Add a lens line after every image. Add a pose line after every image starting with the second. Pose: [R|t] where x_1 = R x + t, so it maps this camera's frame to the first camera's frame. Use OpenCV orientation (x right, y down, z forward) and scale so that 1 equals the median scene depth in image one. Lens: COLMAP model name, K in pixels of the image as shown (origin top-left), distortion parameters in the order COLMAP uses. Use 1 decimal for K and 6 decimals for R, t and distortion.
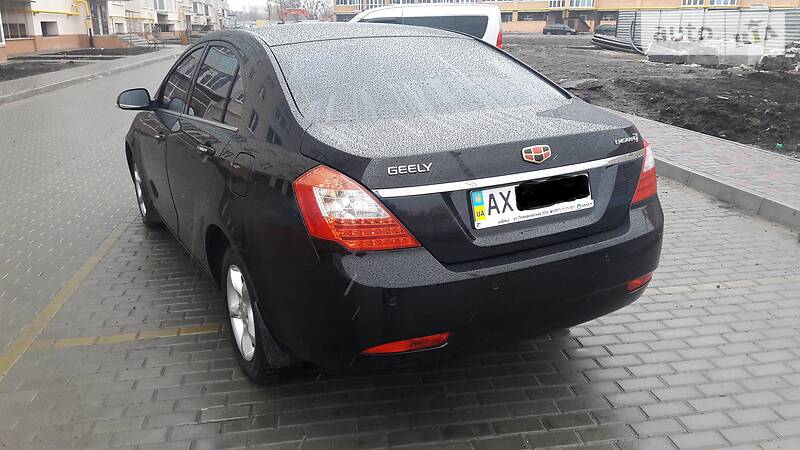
lens RADIAL K [[658.2, 0, 410.5], [0, 658.2, 223.9], [0, 0, 1]] dist [0.059580, -0.106253]
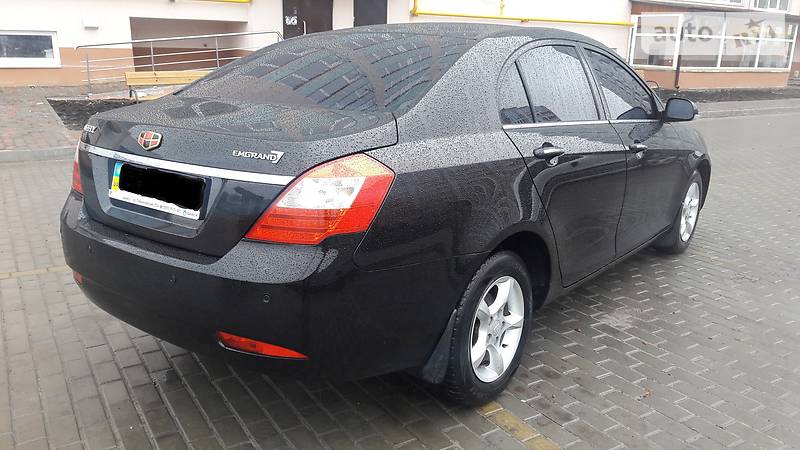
lens RADIAL K [[664.0, 0, 415.9], [0, 664.0, 227.7], [0, 0, 1]] dist [0.011645, -0.001100]
pose [[0.391574, 0.255982, -0.883823, 1.093079], [-0.290748, 0.945734, 0.145099, -0.212329], [0.873004, 0.200152, 0.444751, 0.832959]]
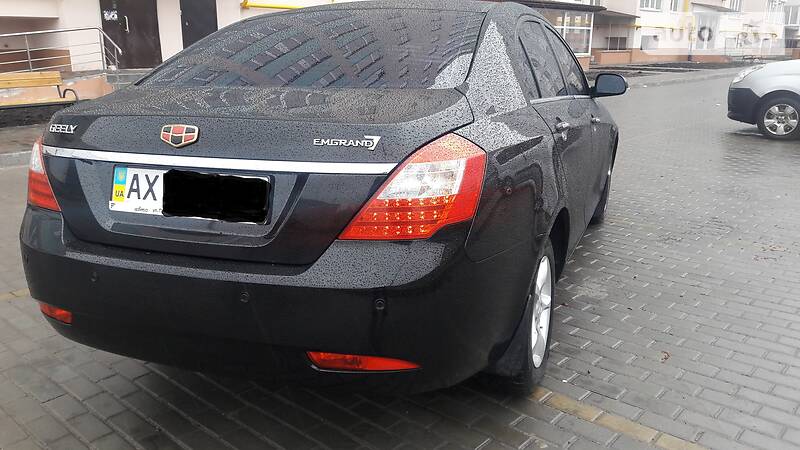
lens RADIAL K [[658.2, 0, 410.5], [0, 658.2, 223.9], [0, 0, 1]] dist [0.059580, -0.106253]
pose [[0.626523, 0.207579, -0.751252, 0.871429], [-0.226262, 0.970813, 0.079550, -0.114668], [0.745838, 0.120140, 0.655203, 0.626212]]
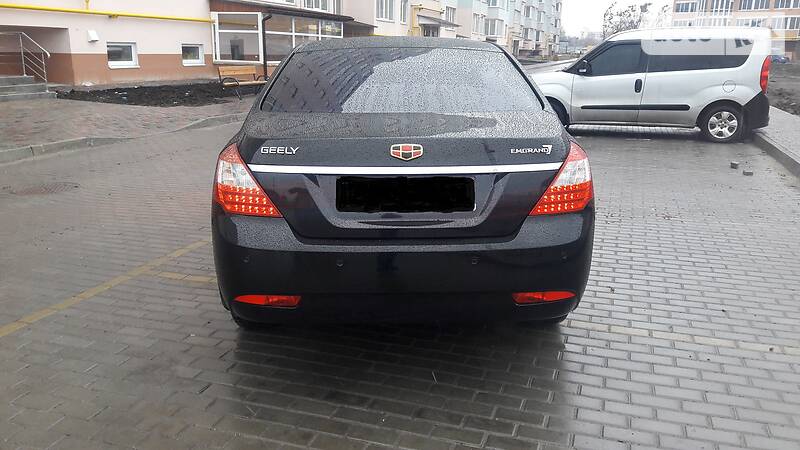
lens RADIAL K [[658.2, 0, 410.5], [0, 658.2, 223.9], [0, 0, 1]] dist [0.059580, -0.106253]
pose [[0.883661, 0.135623, -0.448050, 0.620656], [-0.151790, 0.988413, -0.000178, 0.009106], [0.442834, 0.068167, 0.894008, 0.042281]]
